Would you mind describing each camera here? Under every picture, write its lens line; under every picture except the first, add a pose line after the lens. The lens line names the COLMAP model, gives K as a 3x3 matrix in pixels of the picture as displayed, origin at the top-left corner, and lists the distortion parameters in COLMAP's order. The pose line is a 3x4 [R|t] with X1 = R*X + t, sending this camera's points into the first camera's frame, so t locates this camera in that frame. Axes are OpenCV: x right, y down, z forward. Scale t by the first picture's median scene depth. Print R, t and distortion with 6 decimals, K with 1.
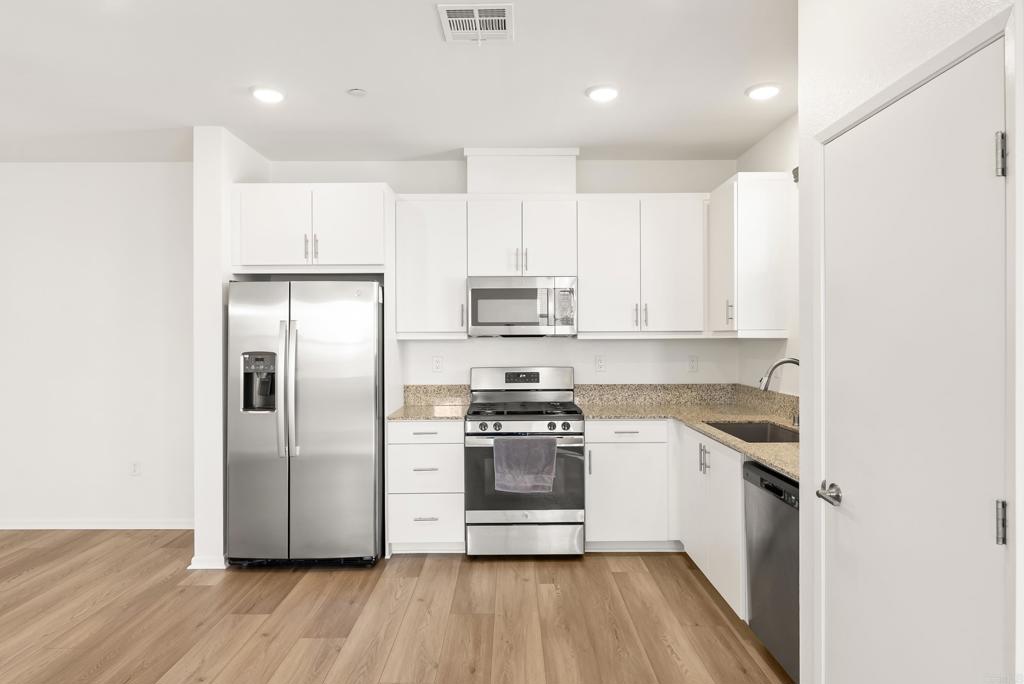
lens RADIAL K [[599.6, 0, 510.1], [0, 599.6, 338.1], [0, 0, 1]] dist [-0.000093, 0.000065]
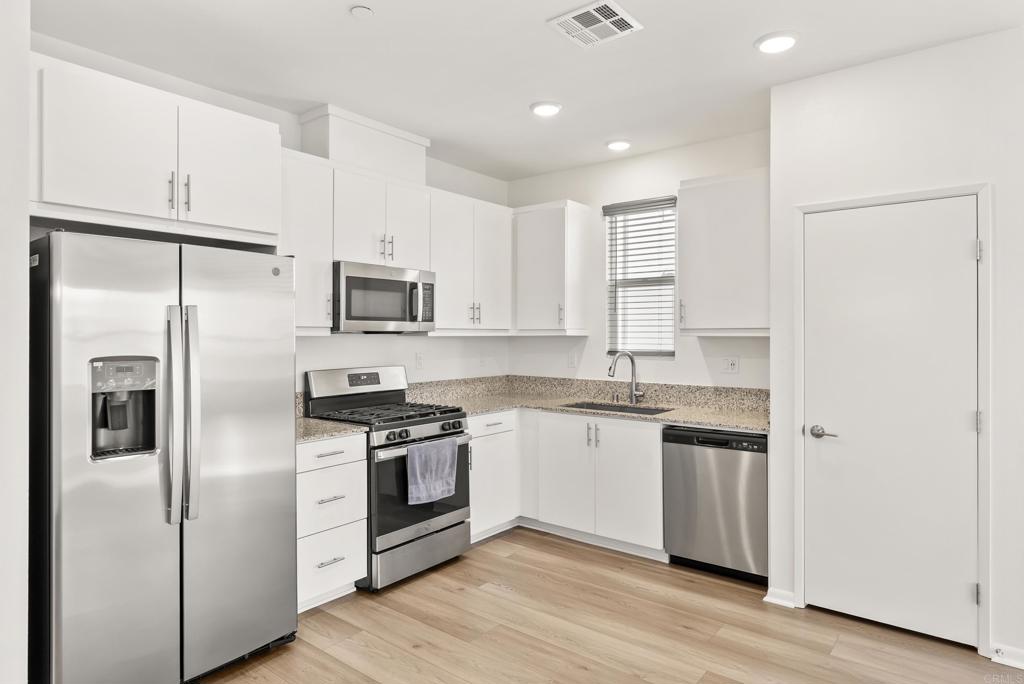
lens RADIAL K [[599.6, 0, 510.1], [0, 599.6, 338.1], [0, 0, 1]] dist [-0.000093, 0.000065]
pose [[0.621828, 0.000250, 0.783154, -0.618355], [-0.003532, 0.999991, 0.002486, 0.001972], [-0.783146, -0.004312, 0.621823, 0.320790]]
